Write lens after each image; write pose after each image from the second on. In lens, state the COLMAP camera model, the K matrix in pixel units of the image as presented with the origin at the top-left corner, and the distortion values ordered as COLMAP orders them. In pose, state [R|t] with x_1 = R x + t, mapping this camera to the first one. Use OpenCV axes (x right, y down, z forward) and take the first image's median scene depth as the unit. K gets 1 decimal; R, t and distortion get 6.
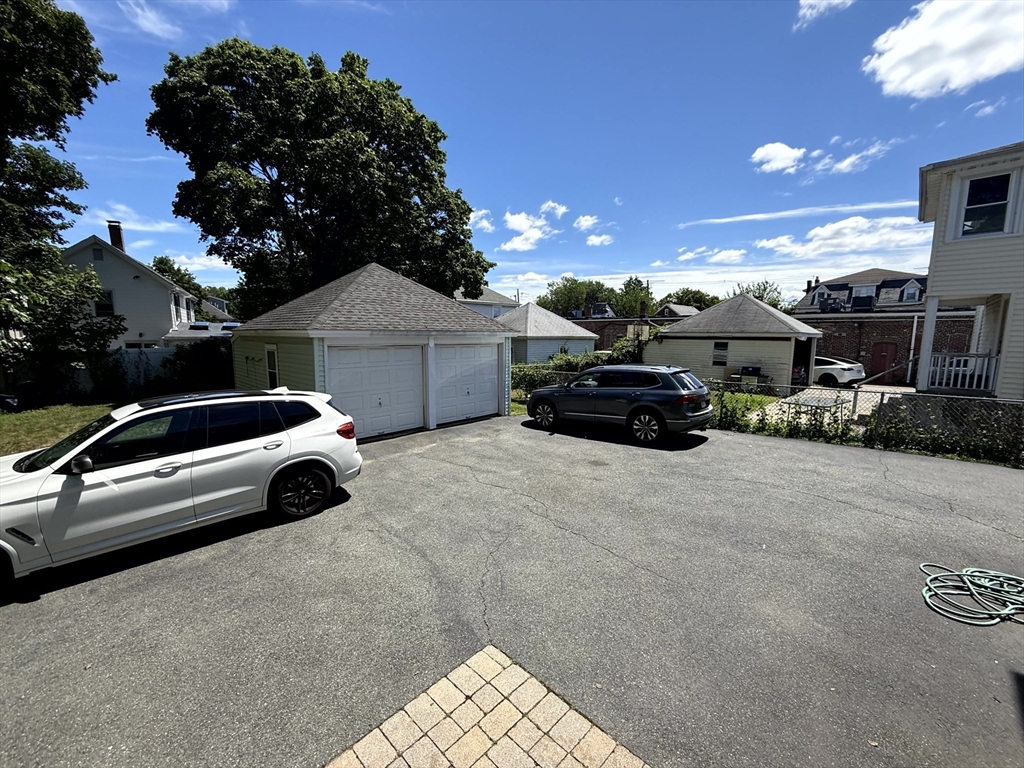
lens RADIAL K [[407.8, 0, 511.9], [0, 407.8, 385.7], [0, 0, 1]] dist [-0.000272, -0.000566]
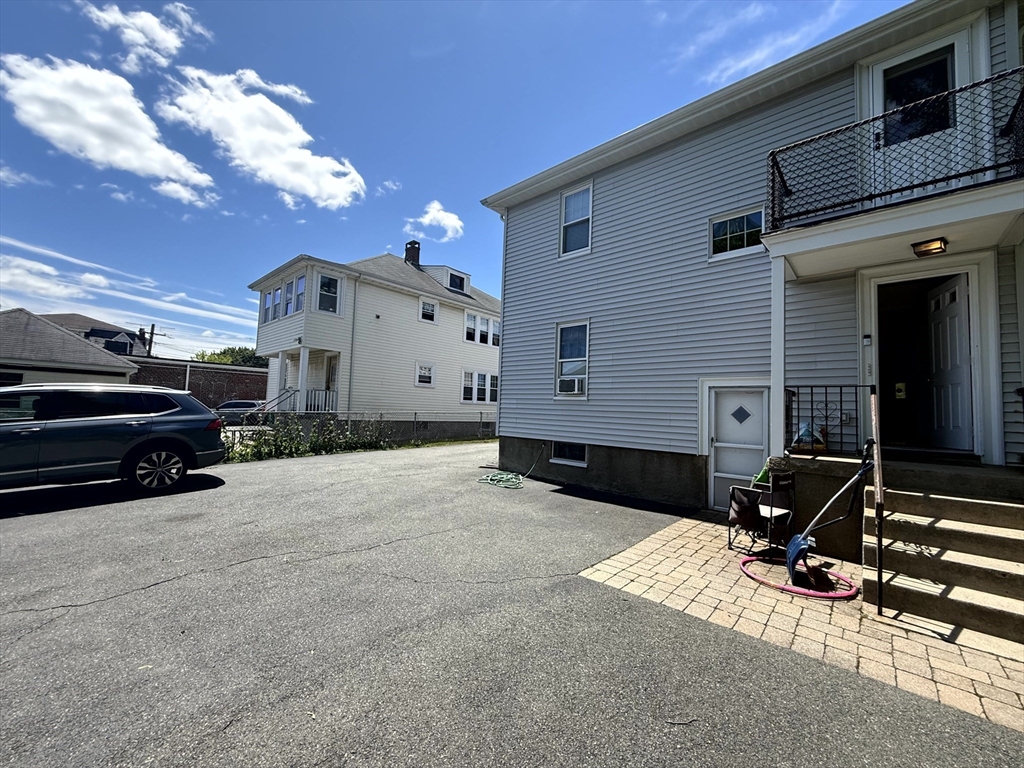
lens RADIAL K [[406.0, 0, 508.3], [0, 406.0, 407.4], [0, 0, 1]] dist [0.000953, -0.000138]
pose [[-0.039990, 0.000082, 0.999200, -0.473206], [0.086082, 0.996282, 0.003363, 0.050845], [-0.995485, 0.086147, -0.039848, 0.466785]]
